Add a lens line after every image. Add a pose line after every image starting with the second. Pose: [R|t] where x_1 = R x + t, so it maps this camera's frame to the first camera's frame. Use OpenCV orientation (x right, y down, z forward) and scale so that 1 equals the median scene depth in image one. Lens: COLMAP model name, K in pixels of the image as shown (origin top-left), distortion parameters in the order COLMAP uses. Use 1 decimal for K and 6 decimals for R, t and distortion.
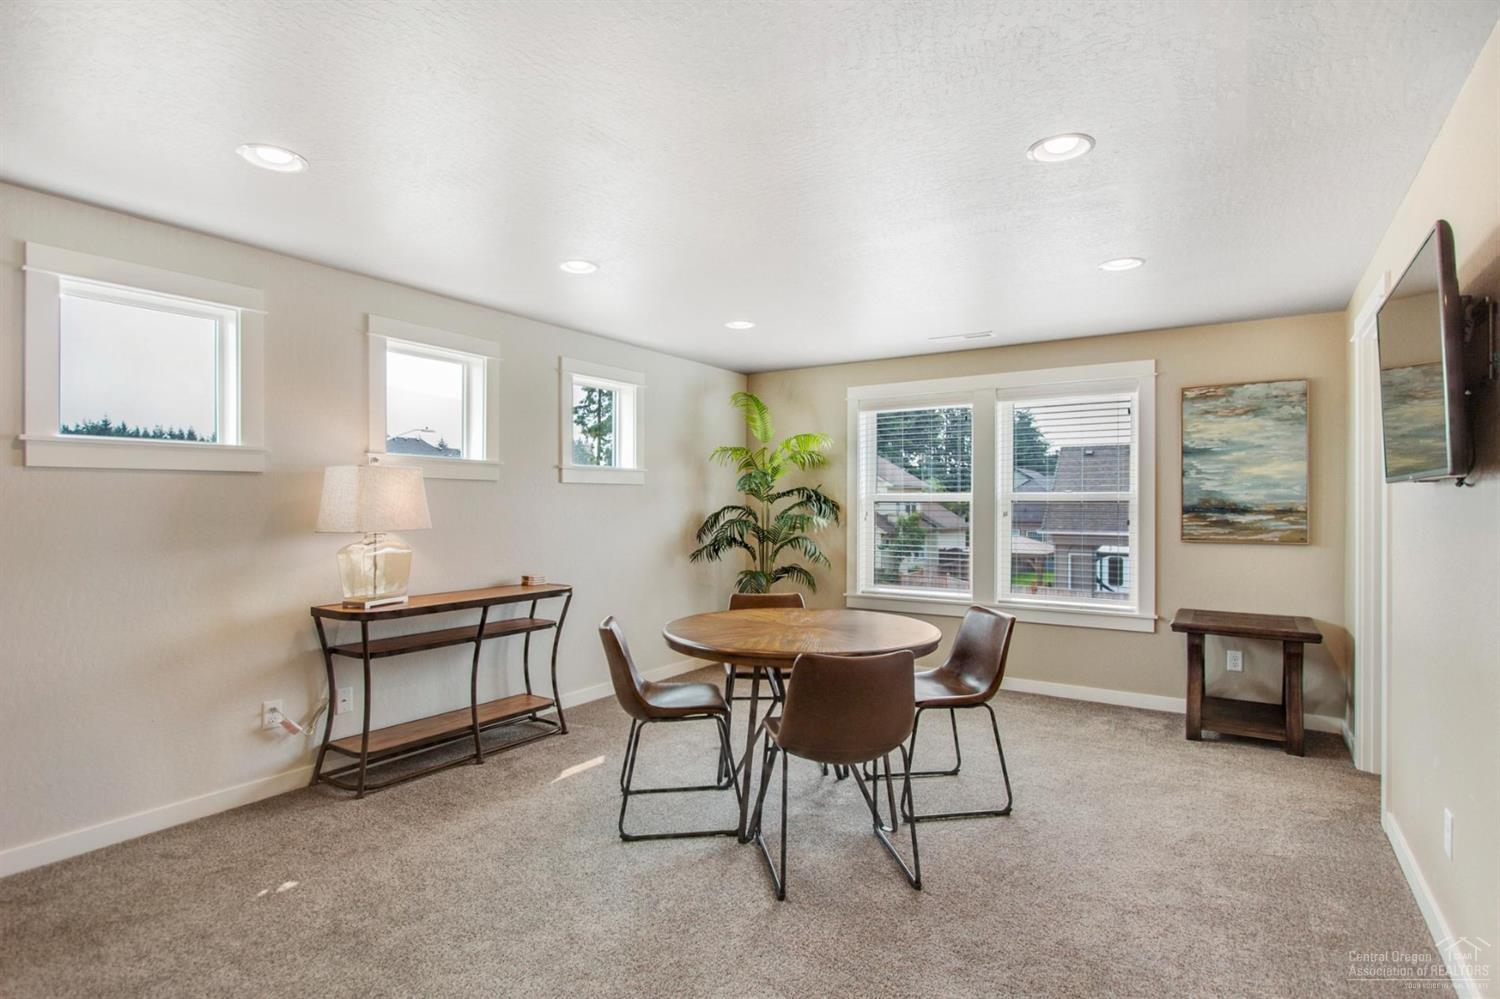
lens RADIAL K [[748.3, 0, 727.3], [0, 748.3, 503.6], [0, 0, 1]] dist [-0.004640, -0.000326]
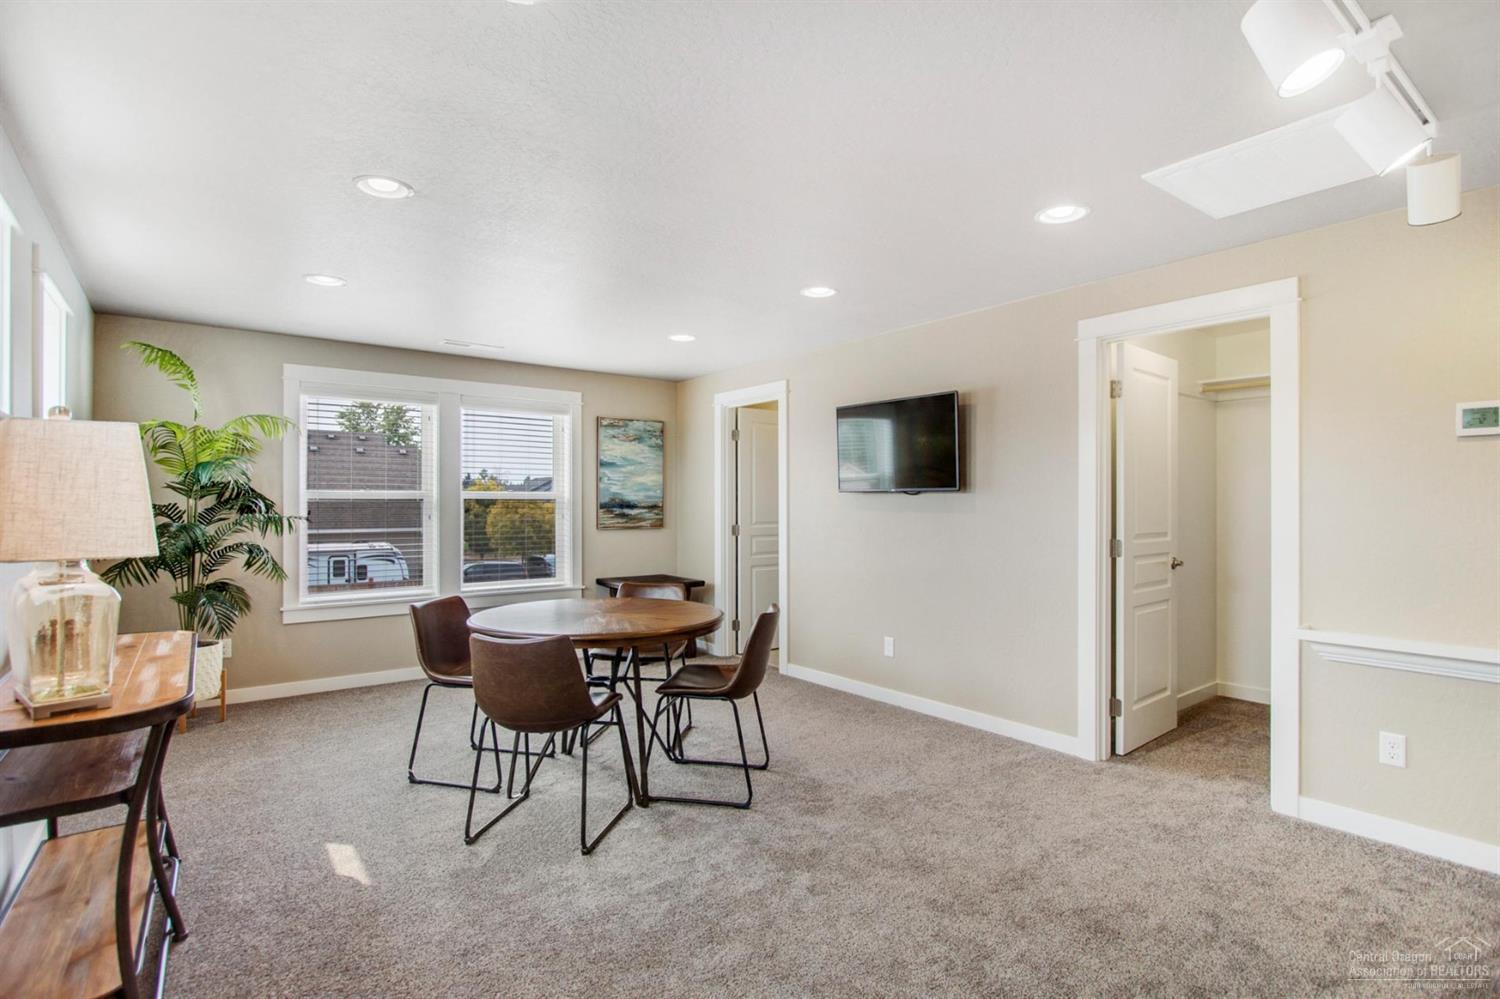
lens RADIAL K [[748.3, 0, 727.3], [0, 748.3, 503.6], [0, 0, 1]] dist [-0.004640, -0.000326]
pose [[0.328872, 0.001384, 0.944374, -0.631986], [0.002671, 0.999994, -0.002396, 0.007846], [-0.944371, 0.003310, 0.328866, 0.341313]]
